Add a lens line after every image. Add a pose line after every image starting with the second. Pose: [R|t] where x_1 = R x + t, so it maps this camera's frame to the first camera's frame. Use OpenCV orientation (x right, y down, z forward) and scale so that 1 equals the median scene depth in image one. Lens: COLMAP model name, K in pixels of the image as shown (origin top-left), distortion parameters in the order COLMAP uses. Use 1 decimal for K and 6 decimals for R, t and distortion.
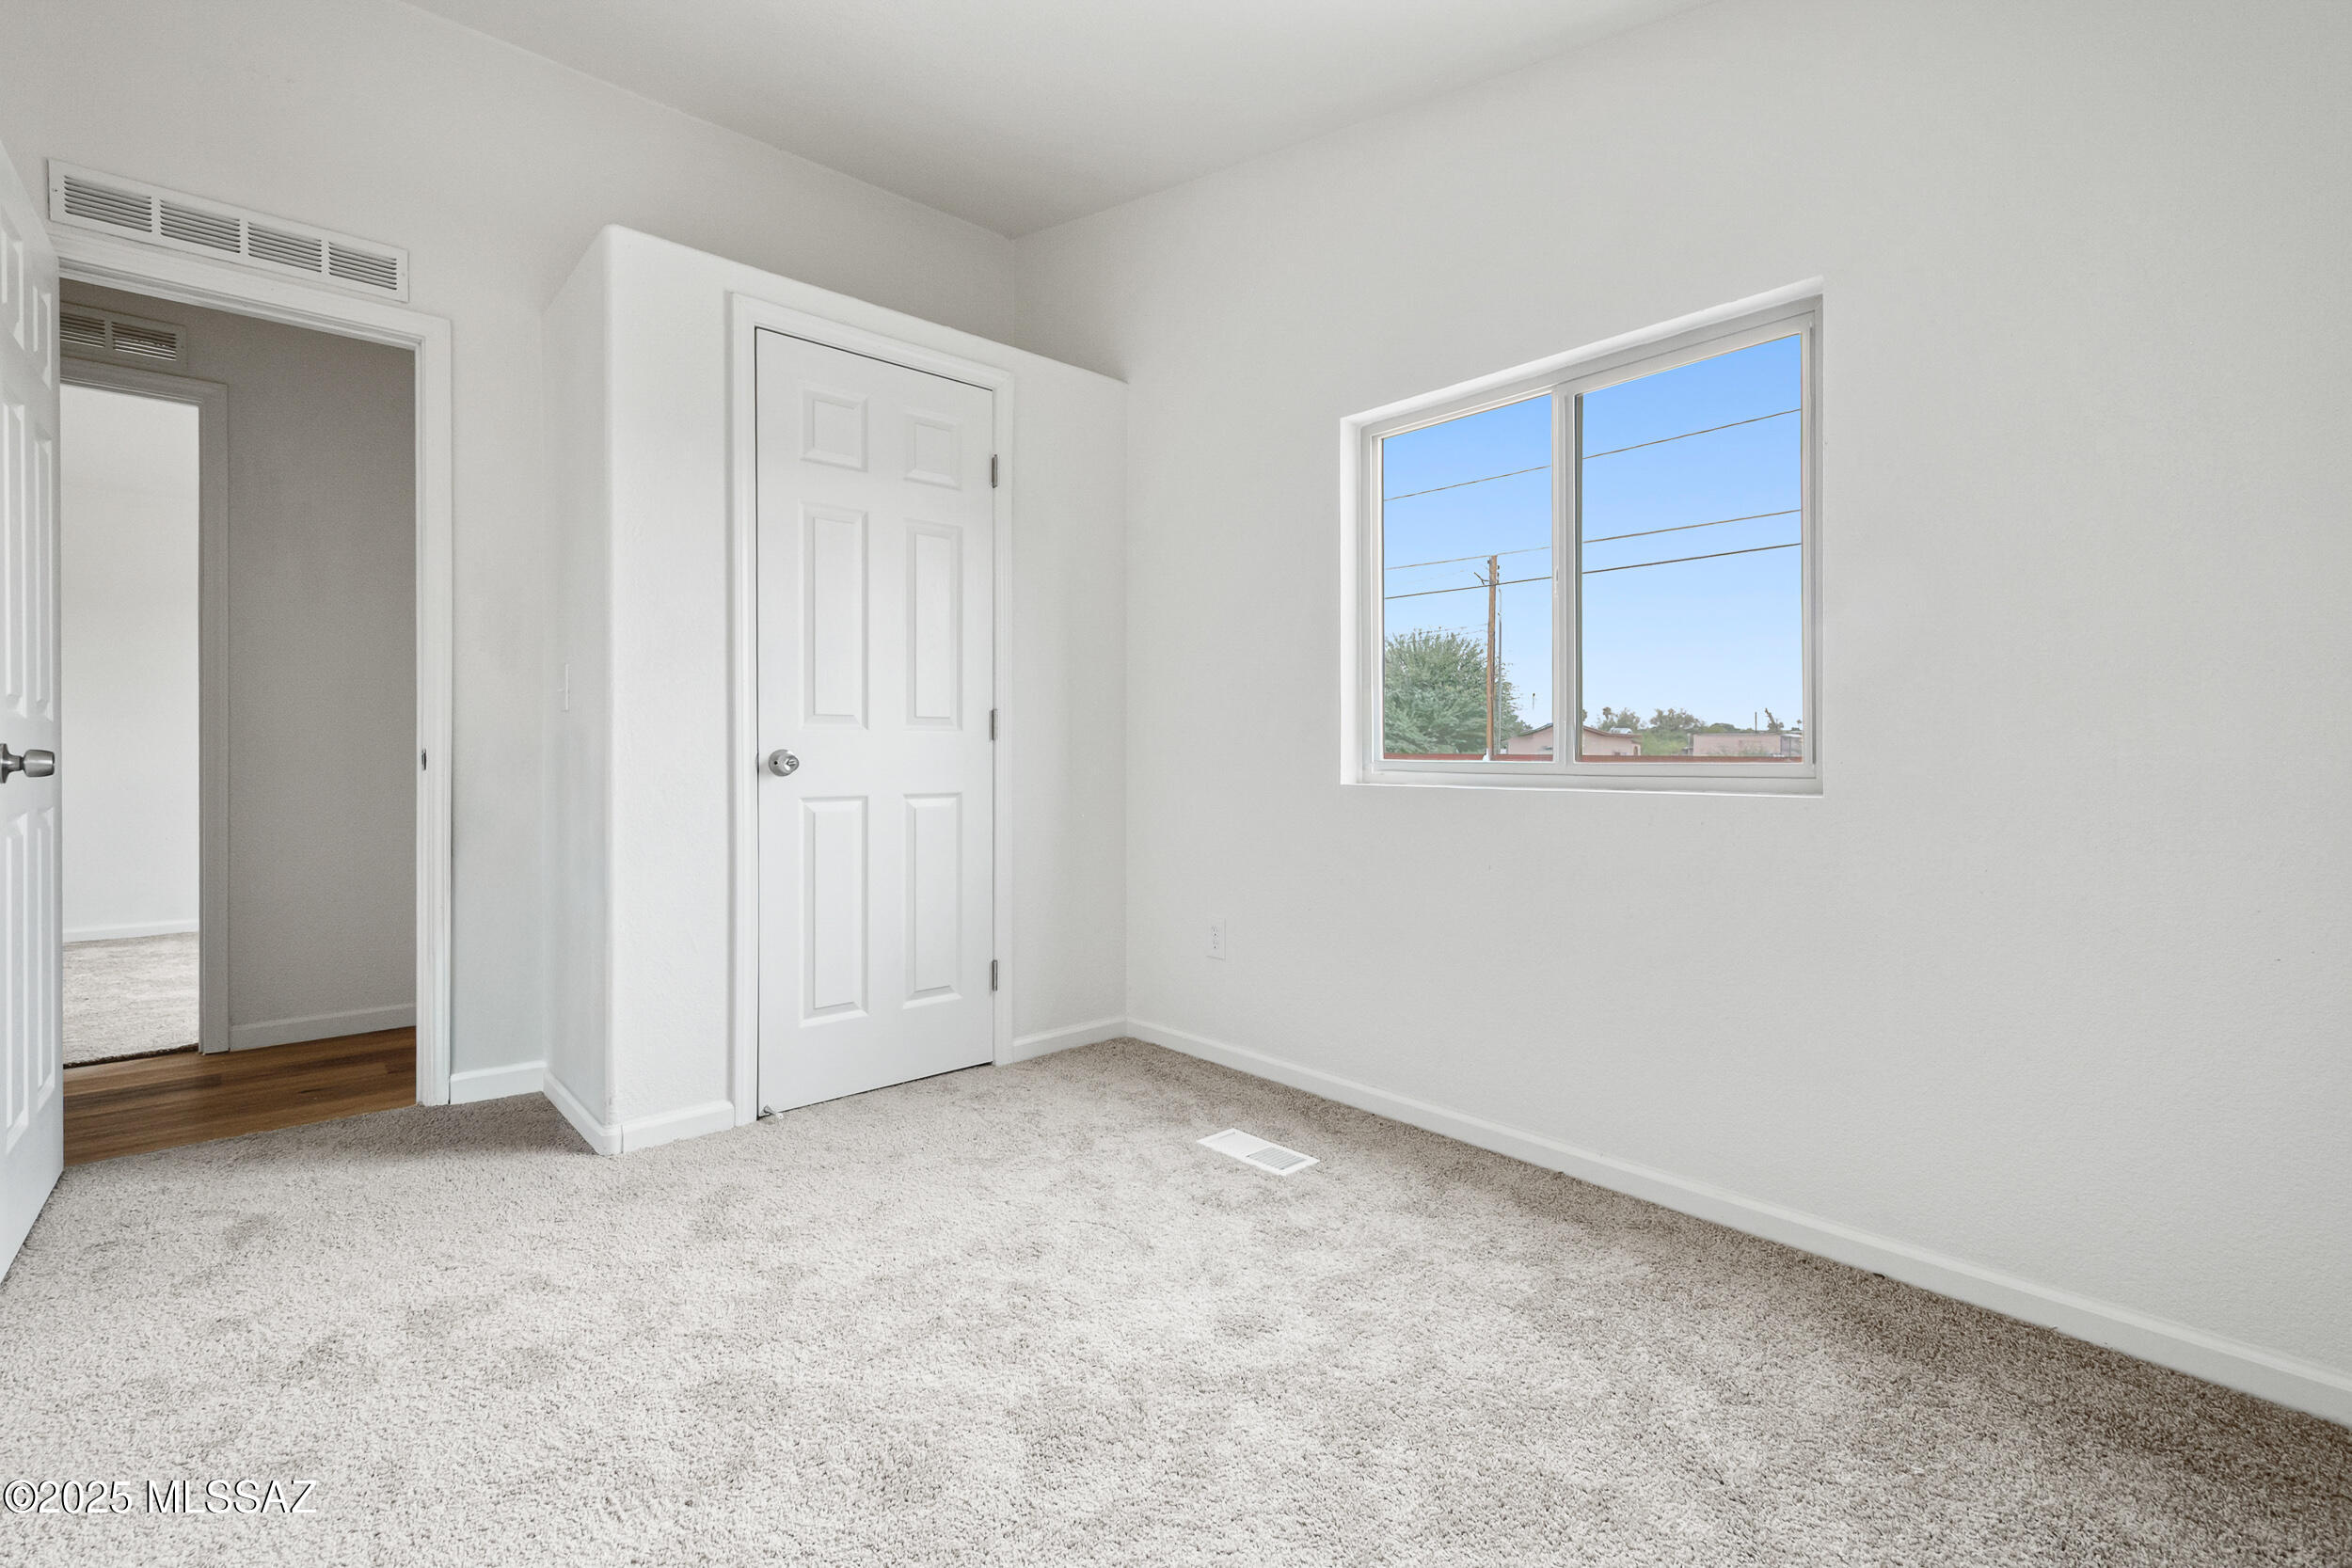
lens RADIAL K [[1053.4, 0, 1175.8], [0, 1053.4, 754.9], [0, 0, 1]] dist [0.014368, -0.000904]
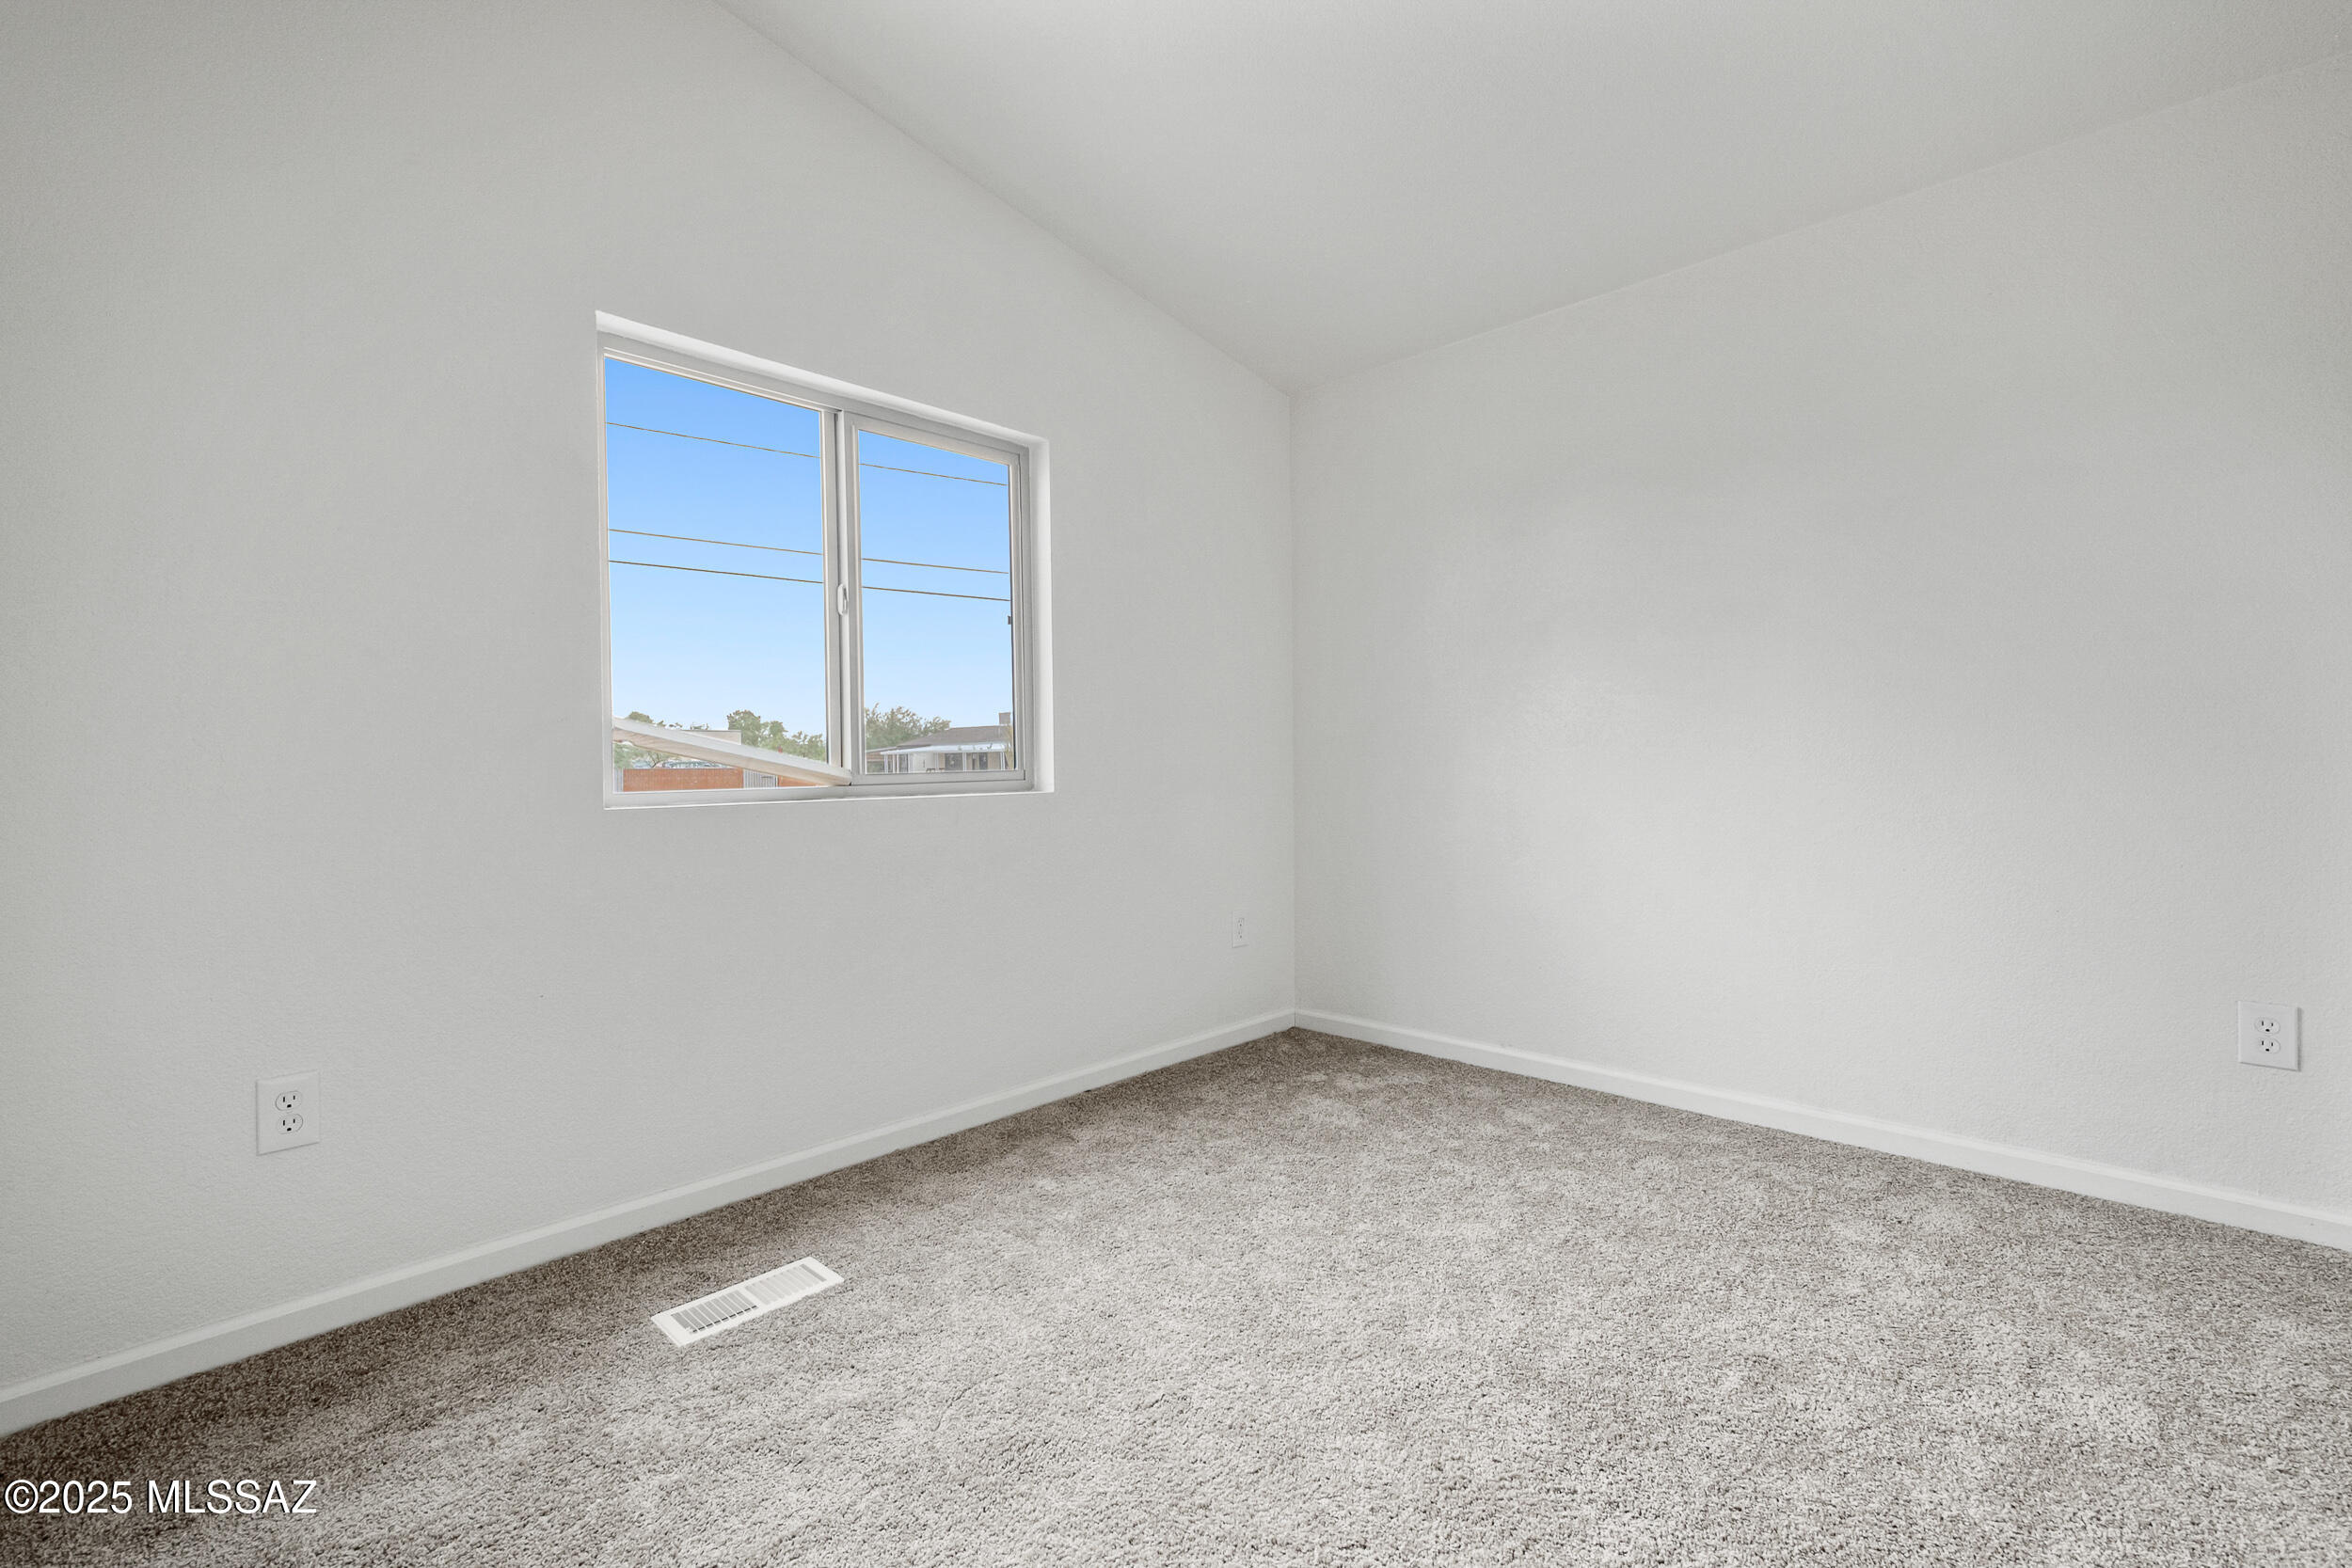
lens RADIAL K [[1053.4, 0, 1175.8], [0, 1053.4, 754.9], [0, 0, 1]] dist [0.014368, -0.000904]
pose [[-0.083723, 0.001869, 0.996487, -0.736275], [0.008379, 0.999964, -0.001172, -0.007365], [-0.996454, 0.008251, -0.083736, 0.801590]]
